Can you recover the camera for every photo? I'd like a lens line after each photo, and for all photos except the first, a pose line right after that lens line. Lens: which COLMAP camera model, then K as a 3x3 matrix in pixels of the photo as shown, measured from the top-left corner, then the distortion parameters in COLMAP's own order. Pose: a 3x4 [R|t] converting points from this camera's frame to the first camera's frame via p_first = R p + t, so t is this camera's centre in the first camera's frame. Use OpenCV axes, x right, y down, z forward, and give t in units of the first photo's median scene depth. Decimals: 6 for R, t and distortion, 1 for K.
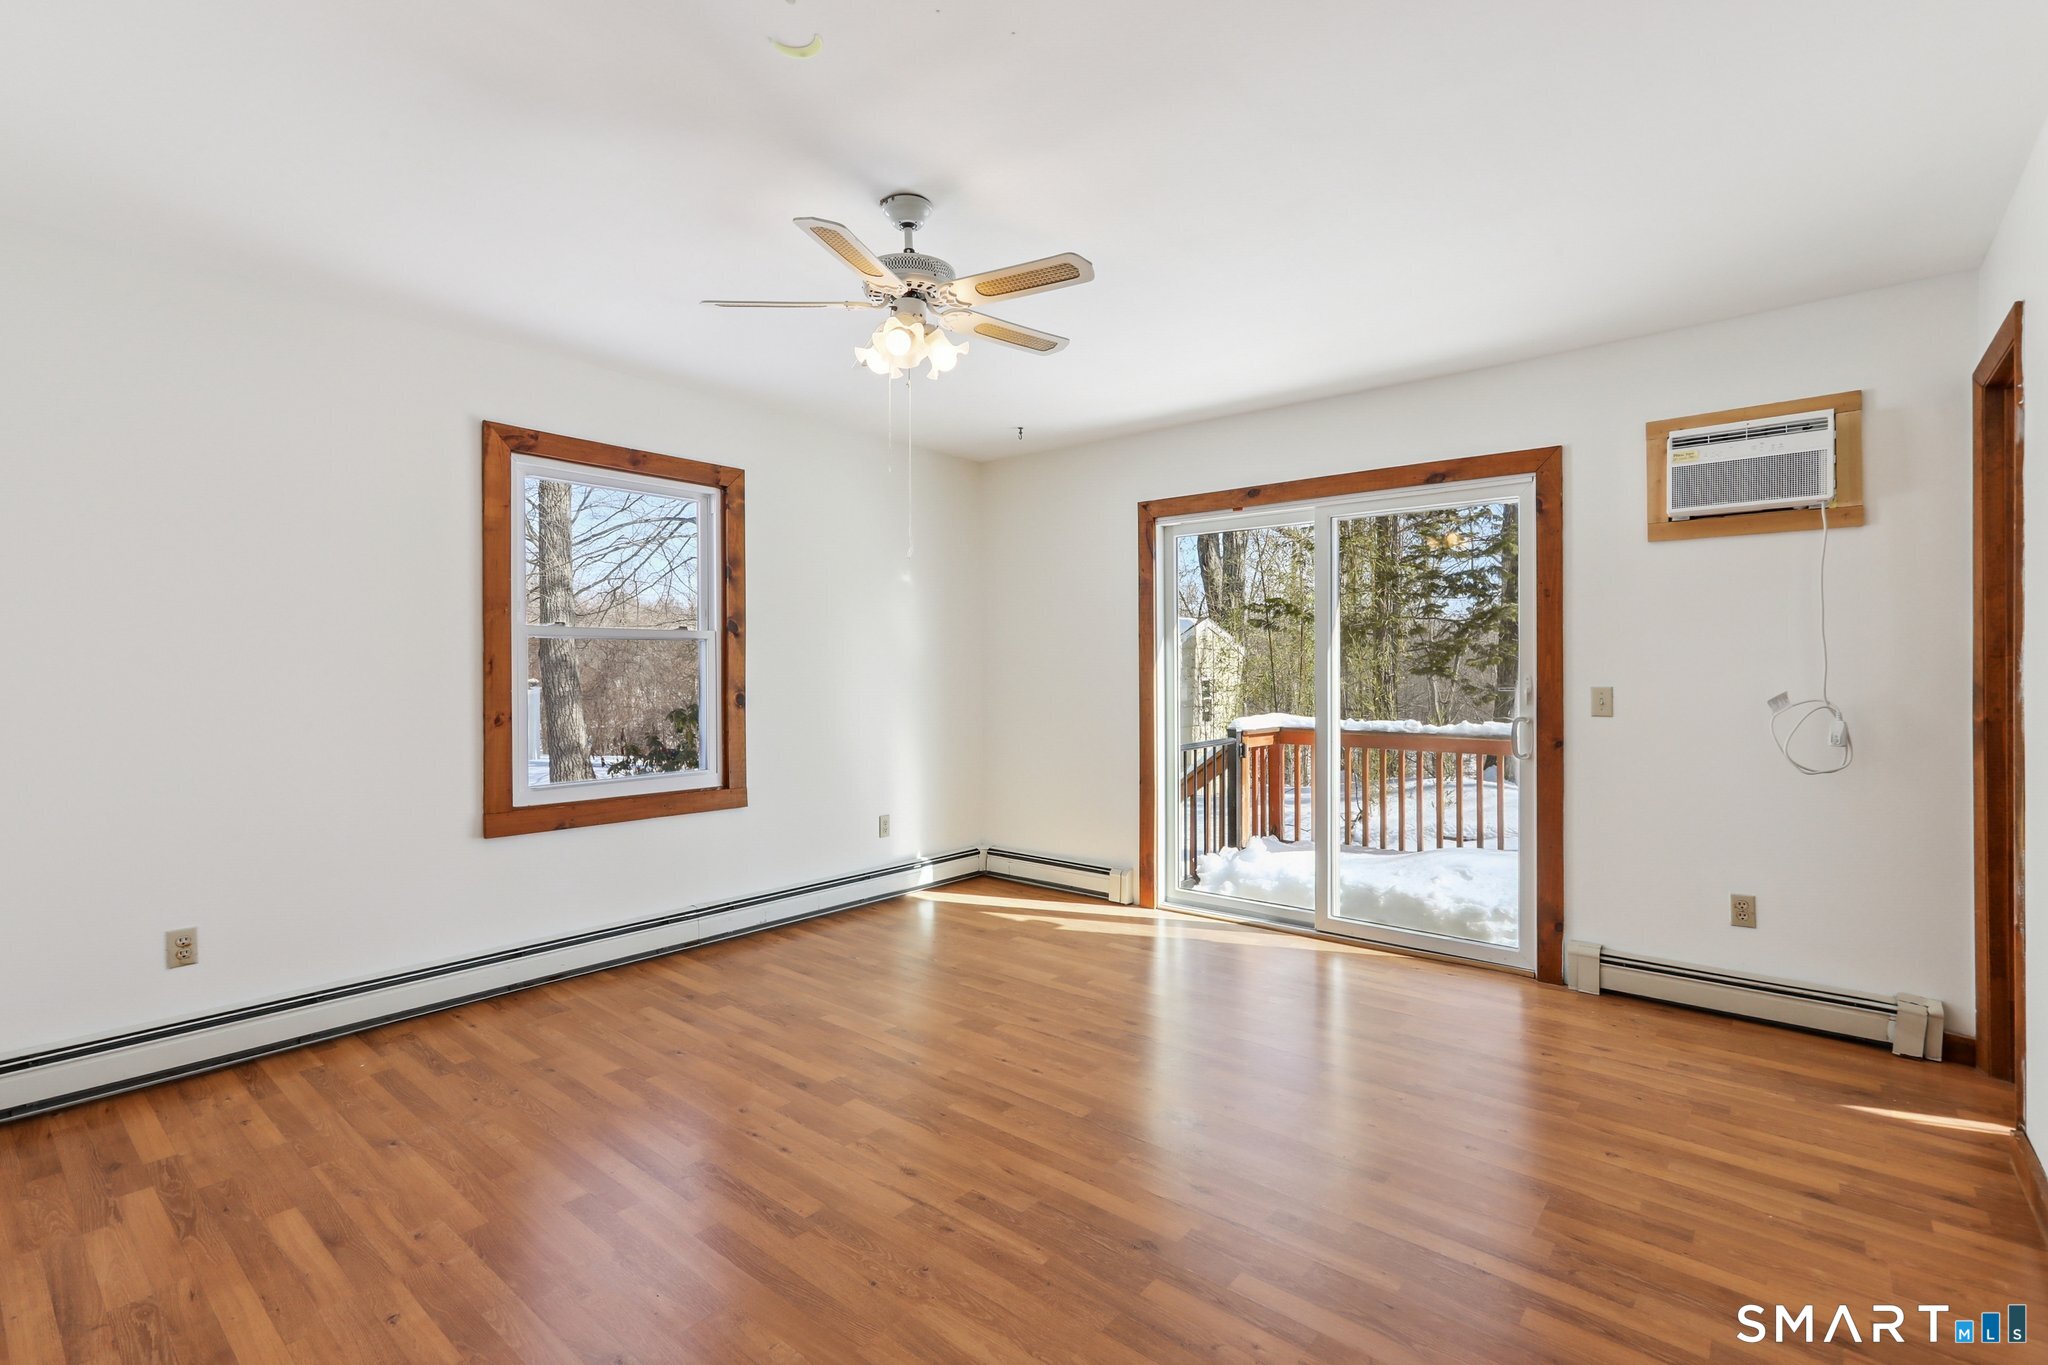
lens RADIAL K [[935.1, 0, 1019.4], [0, 935.1, 668.5], [0, 0, 1]] dist [-0.001960, 0.000983]
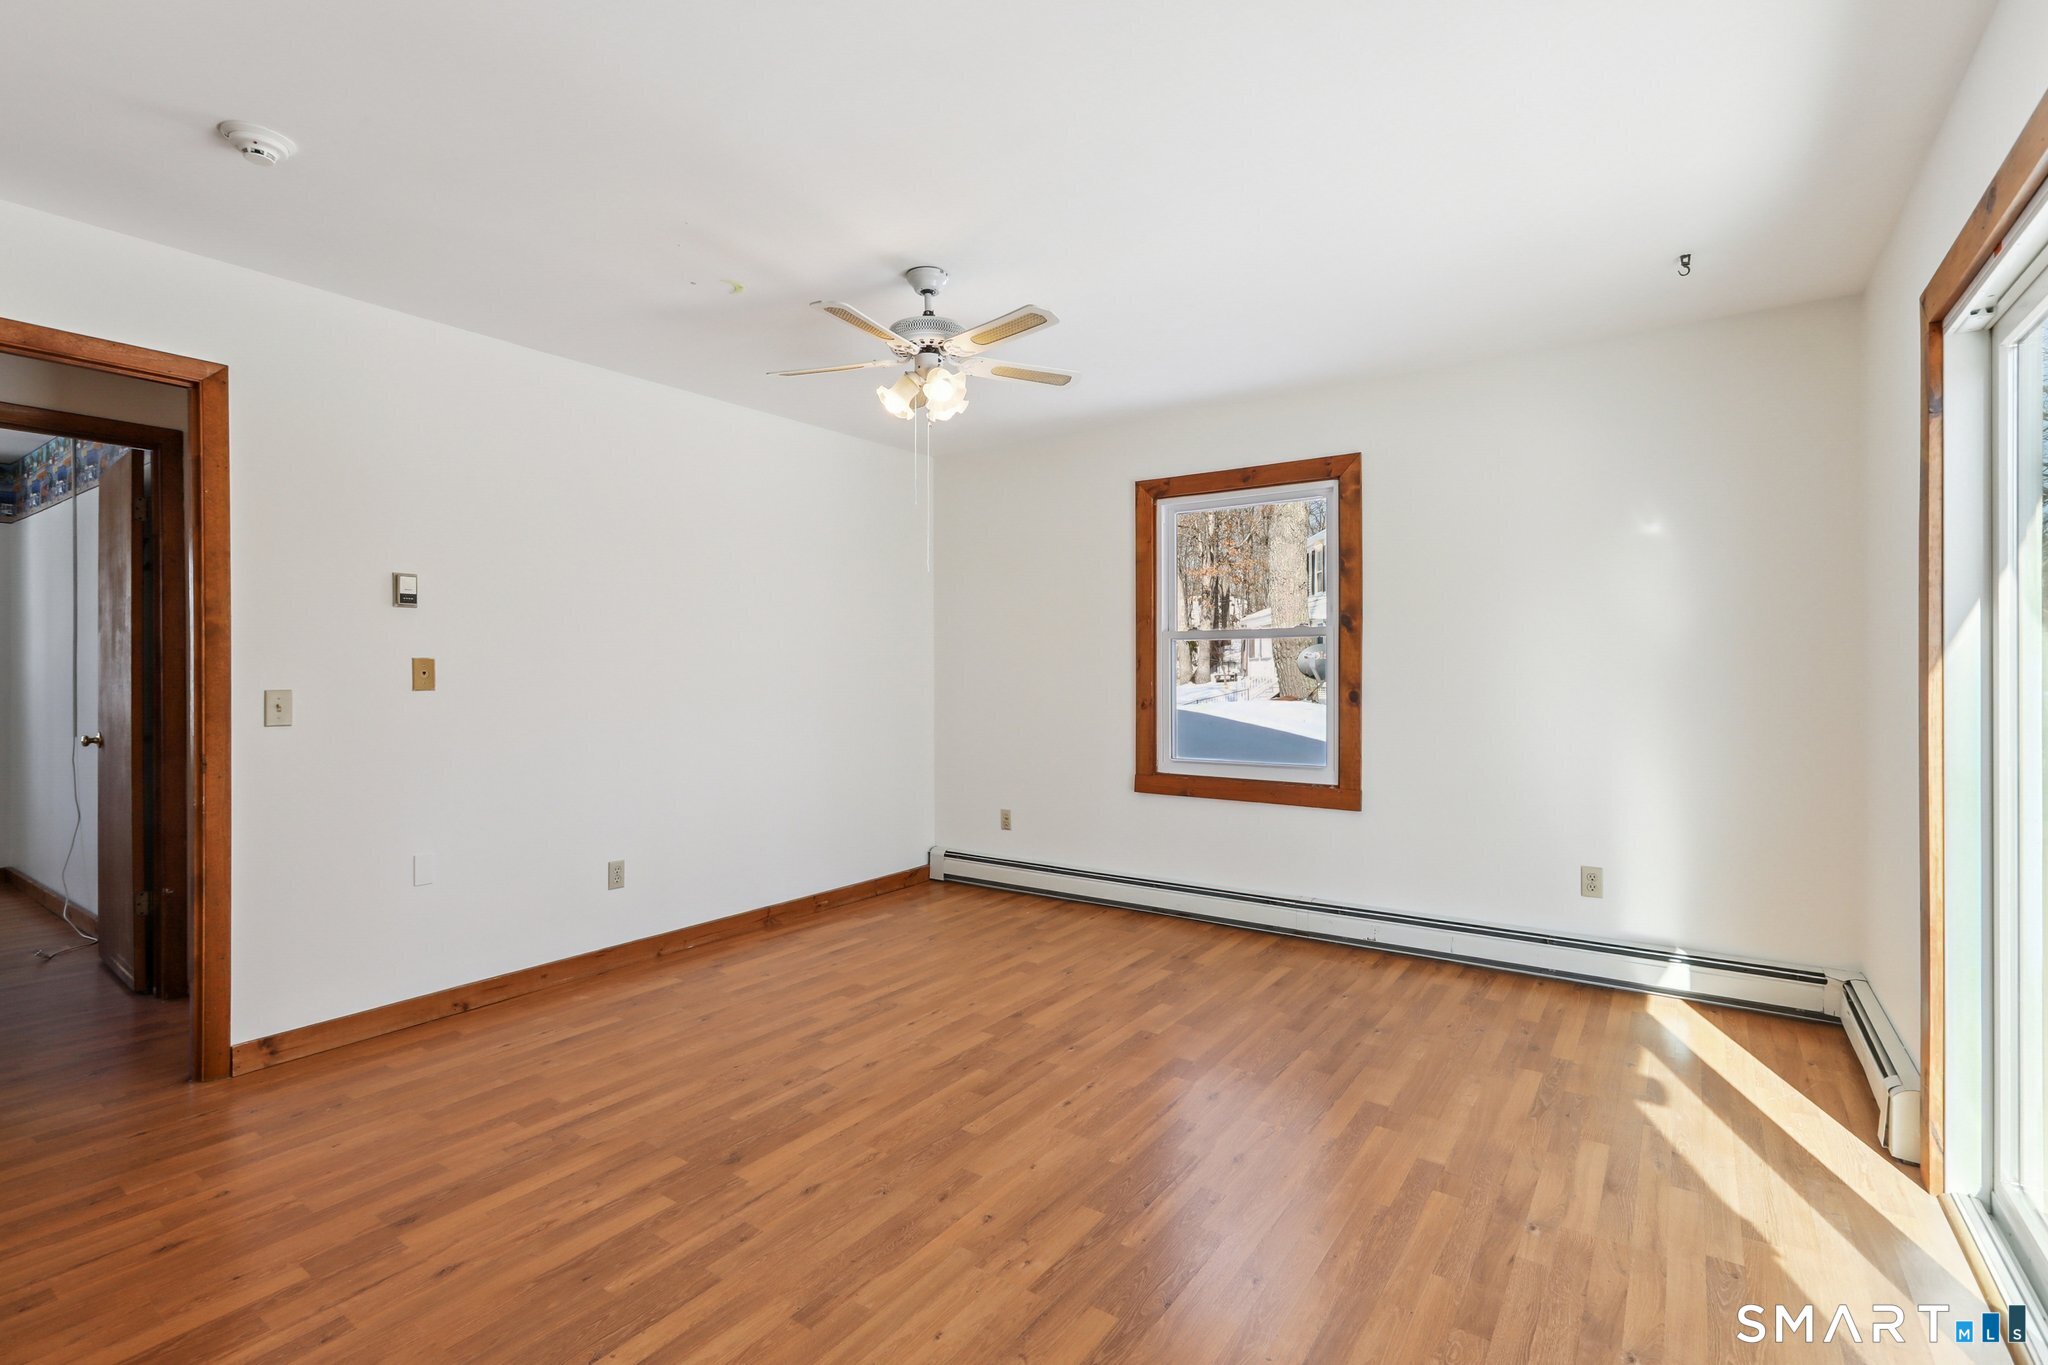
lens RADIAL K [[935.1, 0, 1019.4], [0, 935.1, 668.5], [0, 0, 1]] dist [-0.001960, 0.000983]
pose [[0.083909, -0.000410, -0.996473, 0.748388], [0.006261, 0.999980, 0.000115, 0.002613], [0.996454, -0.006248, 0.083910, 0.708565]]
